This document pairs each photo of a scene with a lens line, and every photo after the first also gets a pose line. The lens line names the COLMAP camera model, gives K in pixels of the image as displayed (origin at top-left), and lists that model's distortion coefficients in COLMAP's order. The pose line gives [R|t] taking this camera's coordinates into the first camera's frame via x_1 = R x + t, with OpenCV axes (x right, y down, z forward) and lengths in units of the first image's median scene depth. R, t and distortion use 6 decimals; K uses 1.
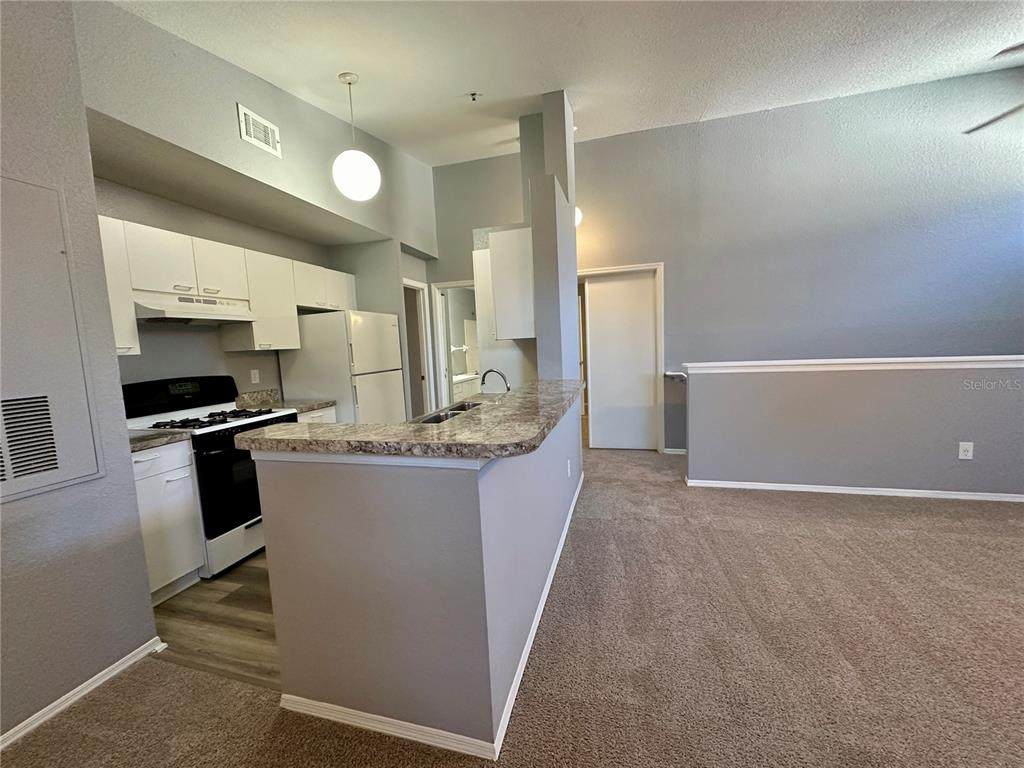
lens RADIAL K [[408.8, 0, 512.0], [0, 408.8, 383.4], [0, 0, 1]] dist [0.001644, -0.000510]
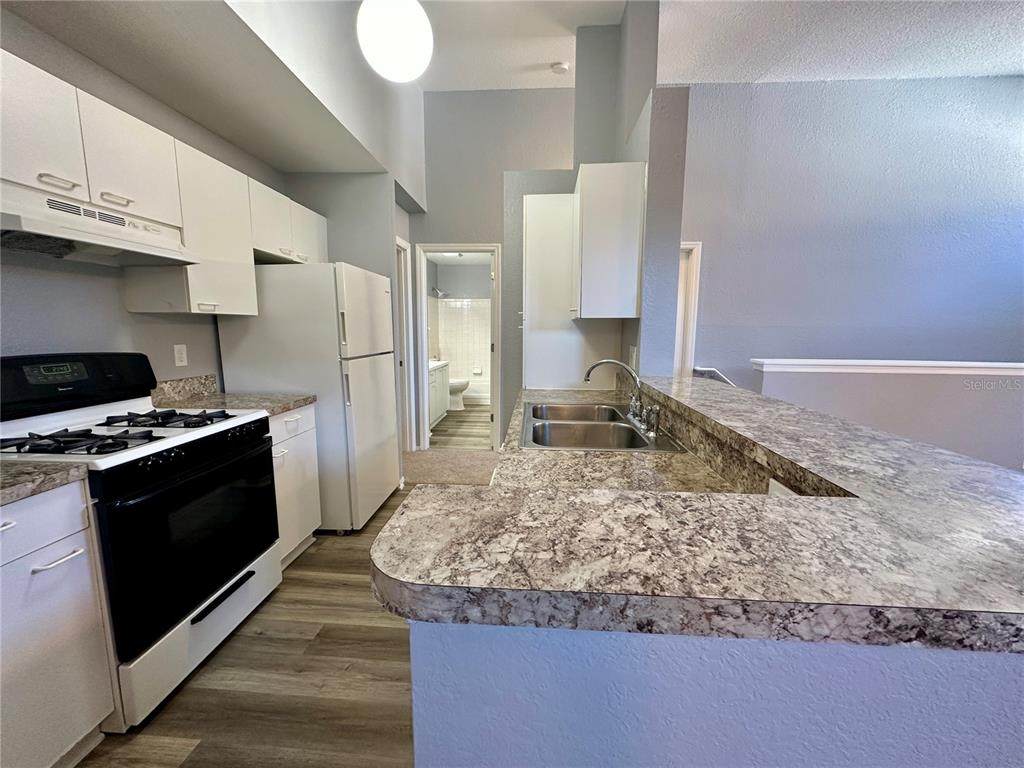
lens RADIAL K [[408.8, 0, 511.8], [0, 408.8, 382.8], [0, 0, 1]] dist [0.001644, -0.000510]
pose [[0.977718, 0.024457, 0.208495, -0.293723], [-0.031165, 0.999095, 0.028946, -0.009514], [-0.207598, -0.034799, 0.977595, 0.310653]]
